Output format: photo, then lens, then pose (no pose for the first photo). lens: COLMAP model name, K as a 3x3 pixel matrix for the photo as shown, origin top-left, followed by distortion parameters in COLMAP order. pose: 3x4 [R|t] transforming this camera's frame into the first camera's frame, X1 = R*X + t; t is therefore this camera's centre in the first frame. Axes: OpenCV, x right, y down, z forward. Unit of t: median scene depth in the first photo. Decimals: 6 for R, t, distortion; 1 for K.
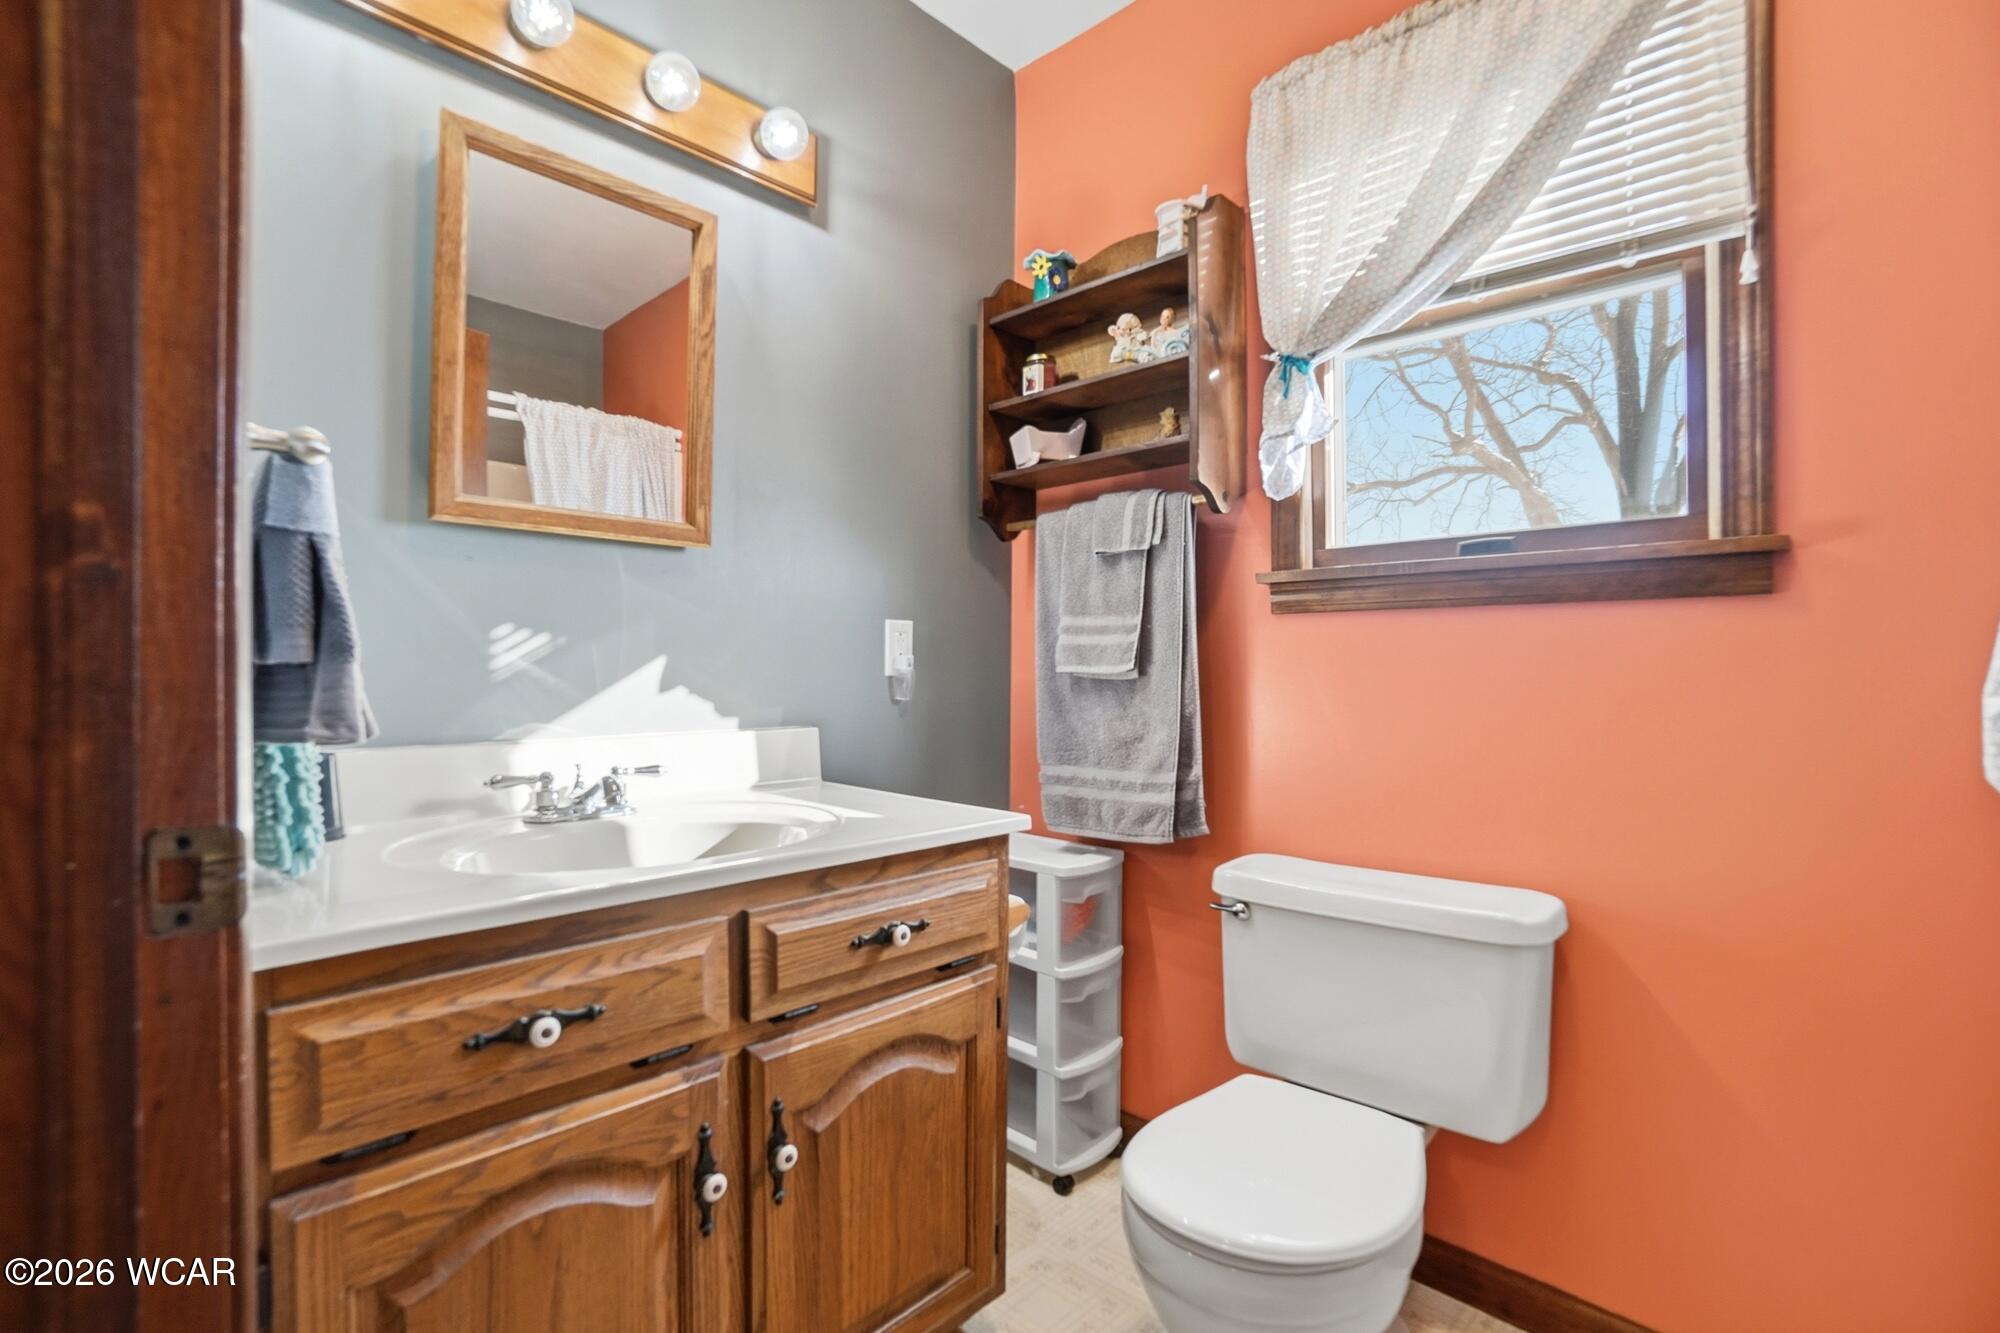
lens RADIAL K [[873.1, 0, 987.0], [0, 873.1, 673.2], [0, 0, 1]] dist [-0.068549, 0.021729]
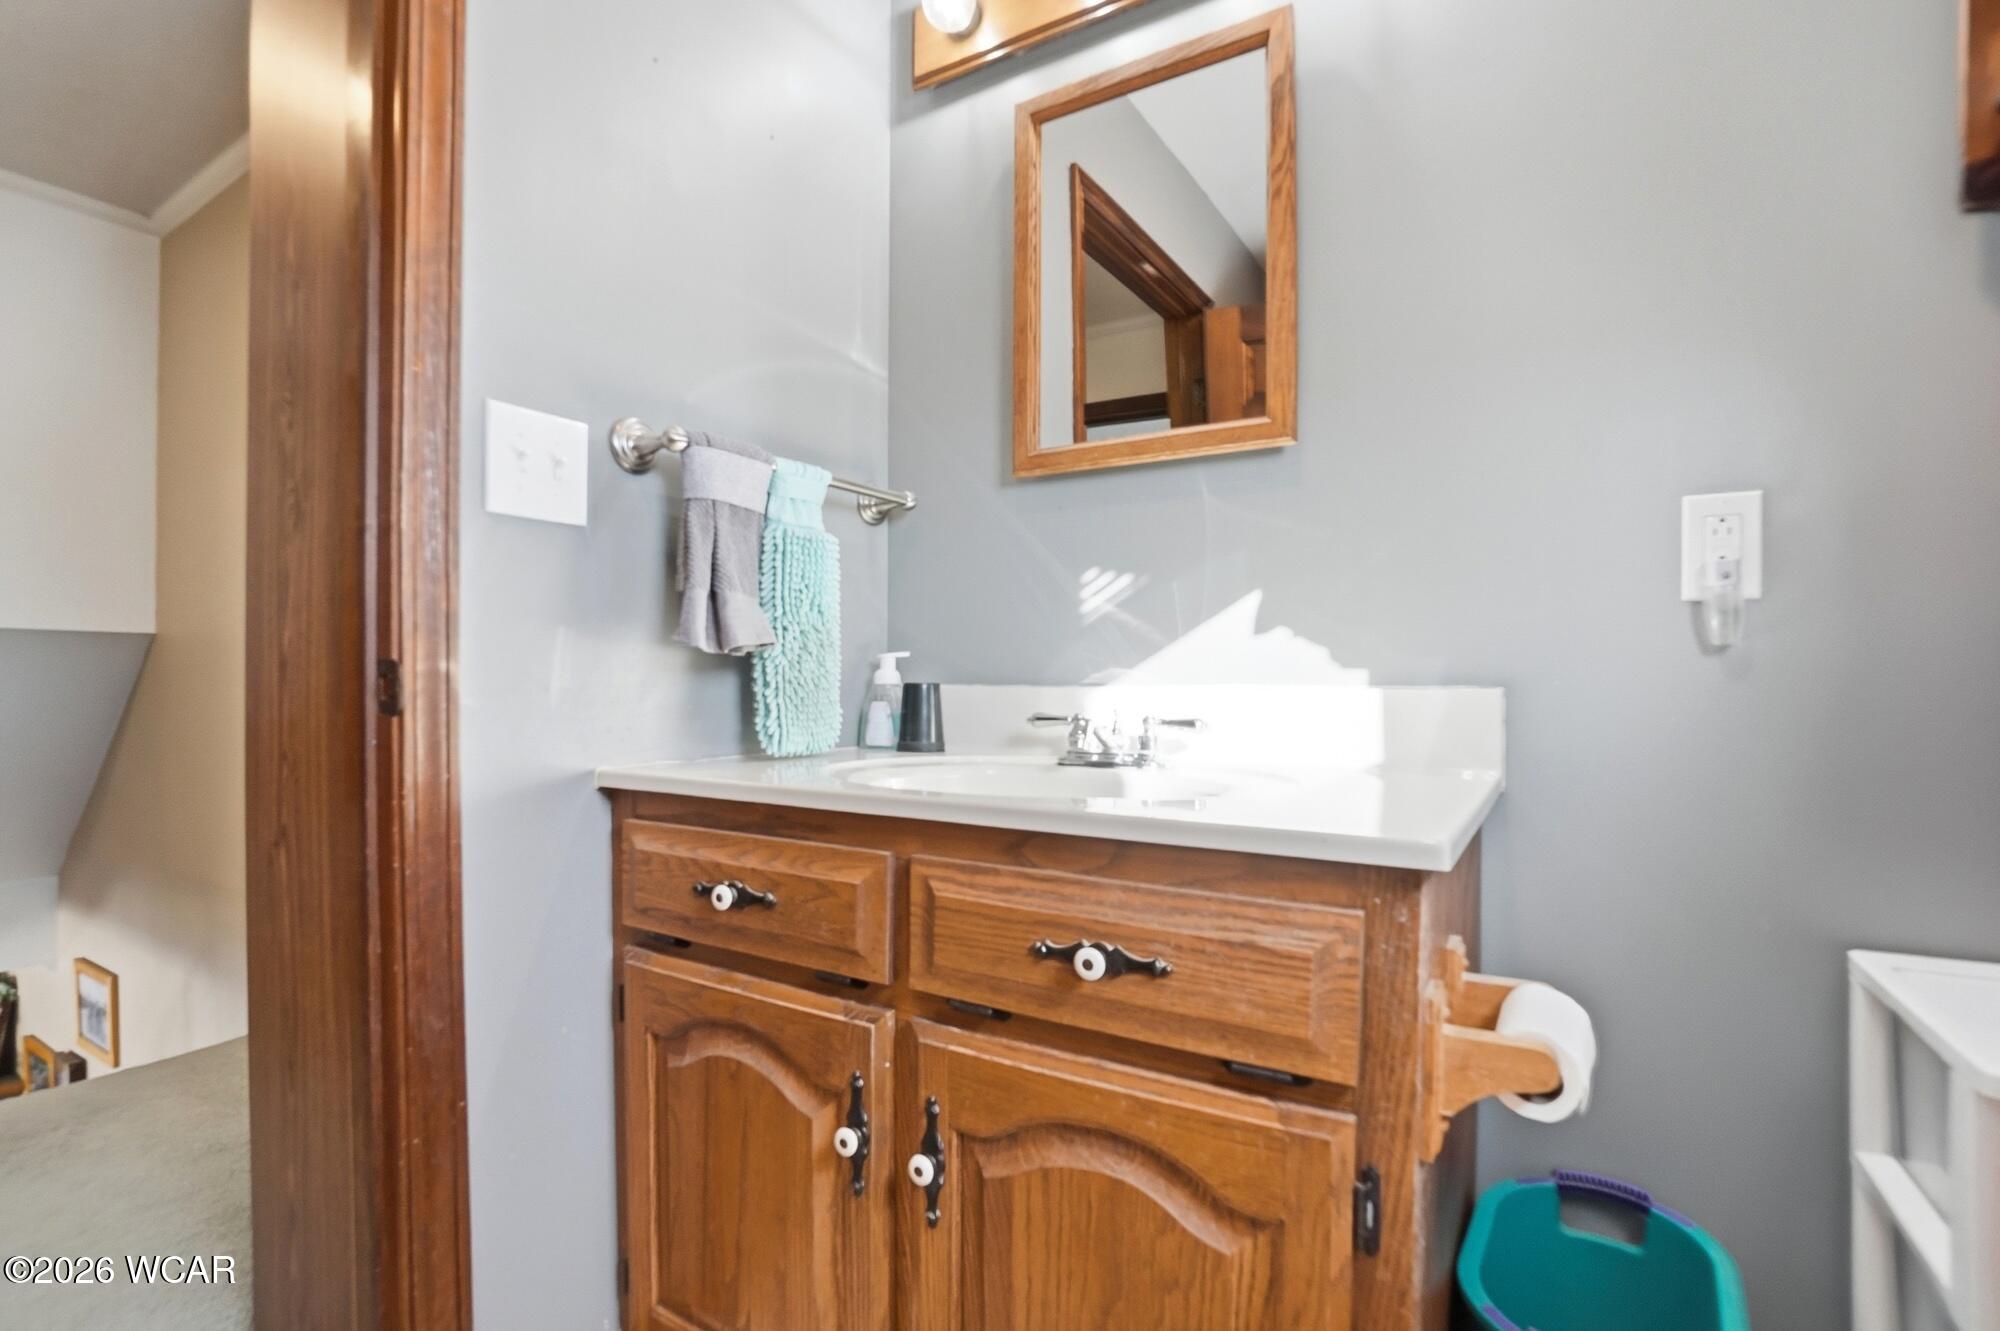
lens RADIAL K [[922.7, 0, 990.8], [0, 922.7, 690.9], [0, 0, 1]] dist [-0.067597, 0.027078]
pose [[0.216712, 0.004775, -0.976224, 0.573405], [-0.005829, 0.999977, 0.003597, 0.103214], [0.976218, 0.004911, 0.216734, 0.817146]]
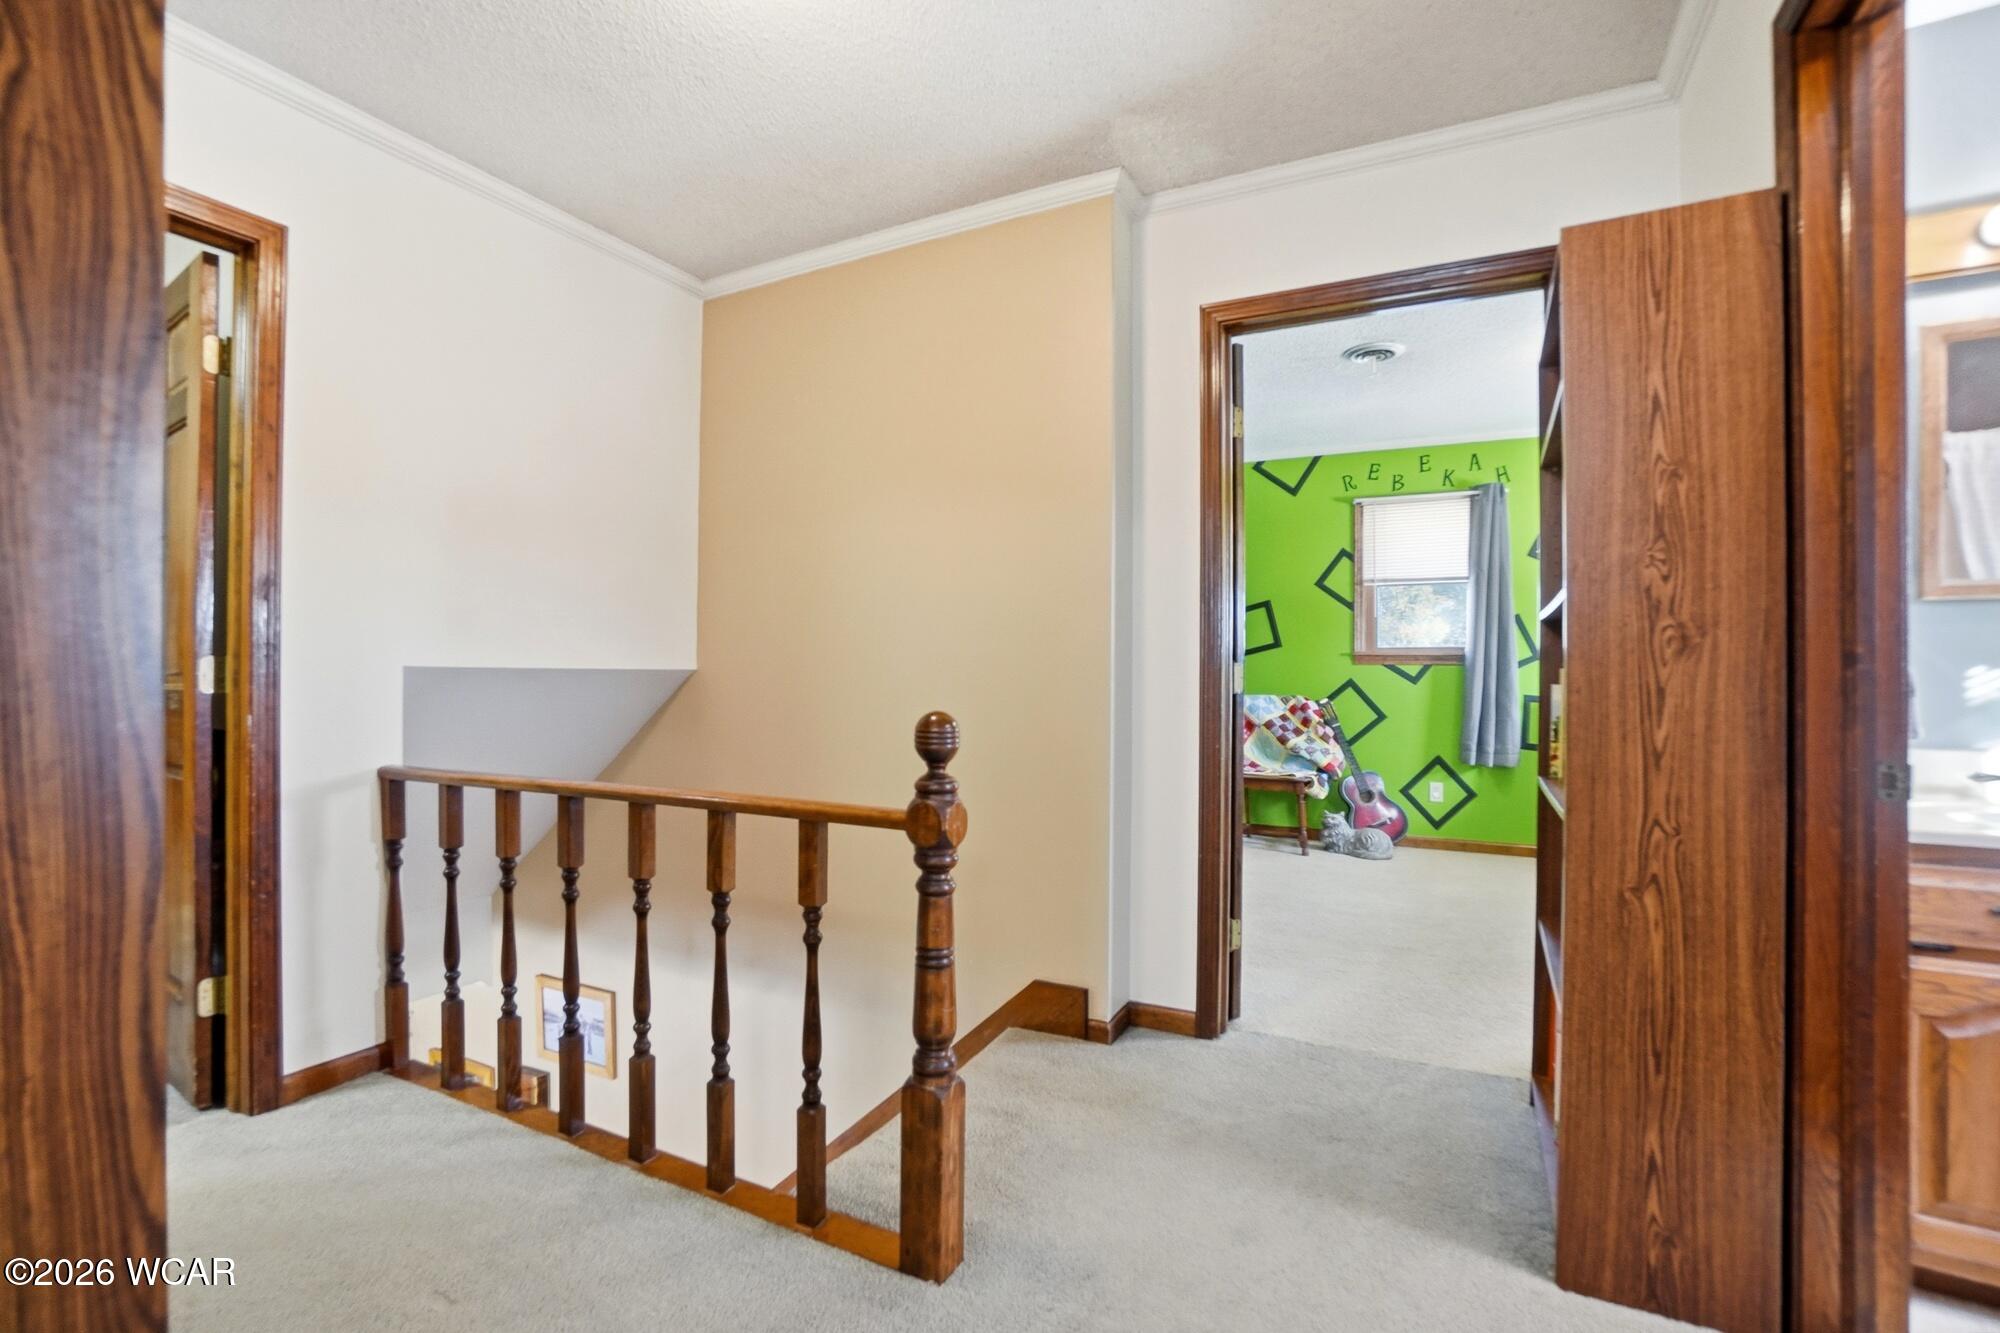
lens RADIAL K [[901.3, 0, 991.3], [0, 901.3, 672.6], [0, 0, 1]] dist [-0.066634, 0.027335]
pose [[0.284455, -0.008186, -0.958654, 0.401056], [-0.007625, 0.999913, -0.010801, -0.023944], [0.958659, 0.010382, 0.284368, -1.150451]]
